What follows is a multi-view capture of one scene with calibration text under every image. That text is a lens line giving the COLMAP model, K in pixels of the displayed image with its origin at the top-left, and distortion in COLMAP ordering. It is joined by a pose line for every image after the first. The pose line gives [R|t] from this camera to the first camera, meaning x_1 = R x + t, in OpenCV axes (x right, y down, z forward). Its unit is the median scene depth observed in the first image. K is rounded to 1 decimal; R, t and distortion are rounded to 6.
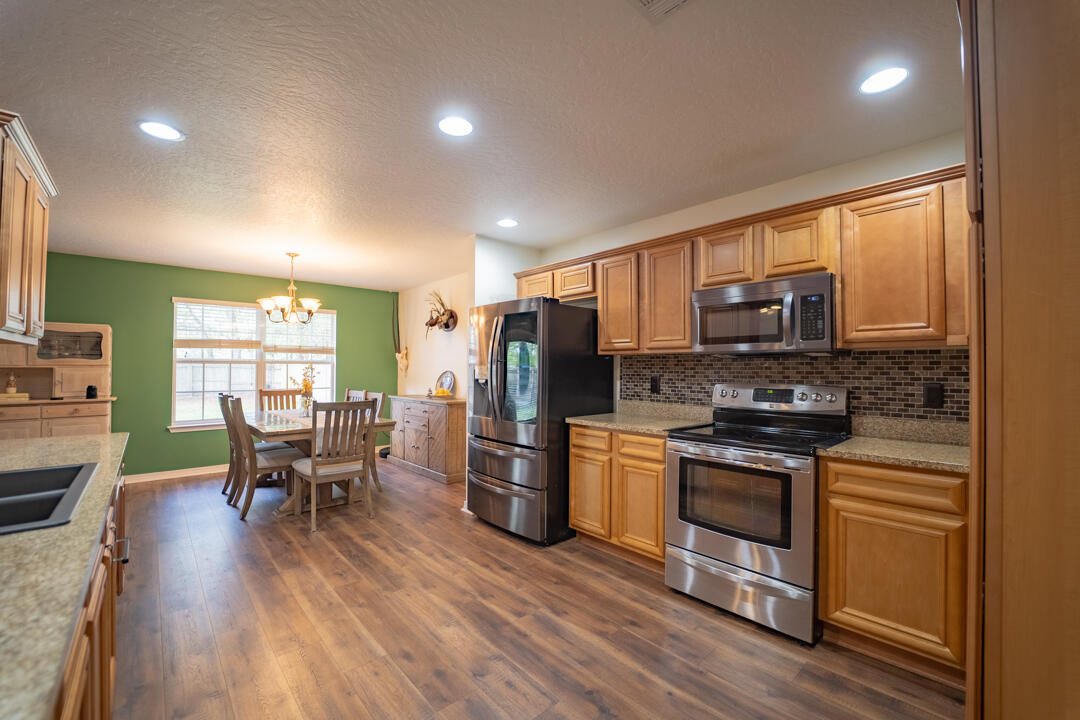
lens RADIAL K [[440.0, 0, 540.0], [0, 440.0, 360.0], [0, 0, 1]] dist [-0.018594, -0.000272]
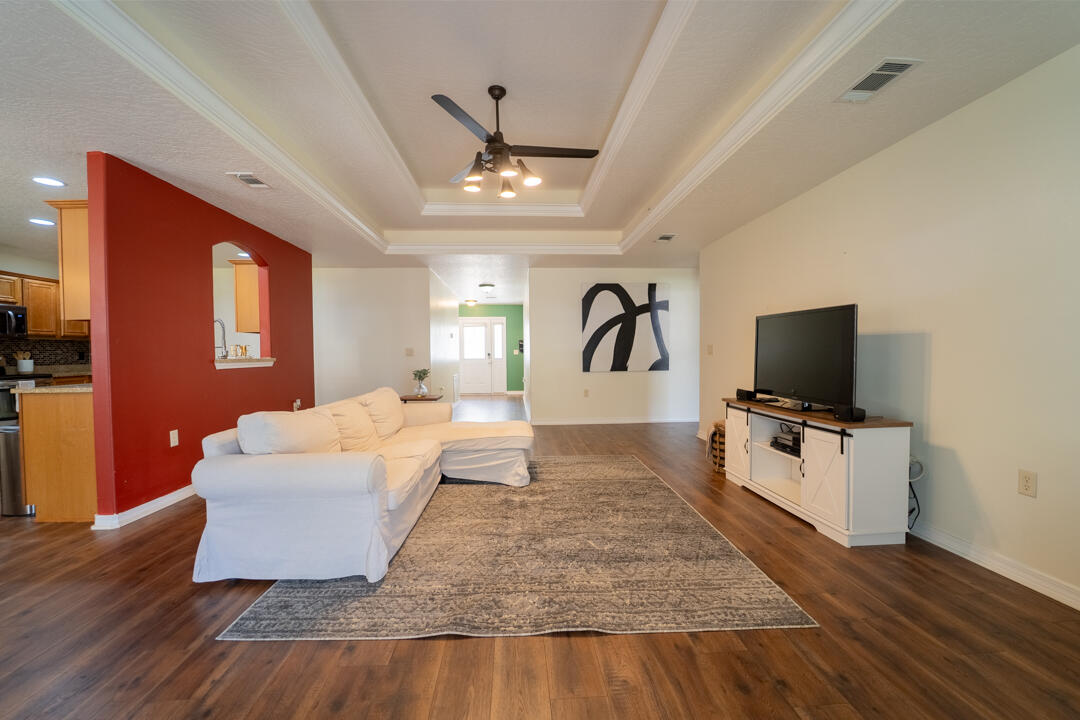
lens RADIAL K [[440.0, 0, 540.0], [0, 440.0, 360.0], [0, 0, 1]] dist [-0.018594, -0.000272]
pose [[-0.775199, -0.001306, 0.631715, -1.715562], [-0.003264, 0.999993, -0.001938, 0.048185], [-0.631708, -0.003564, -0.775198, 0.612036]]
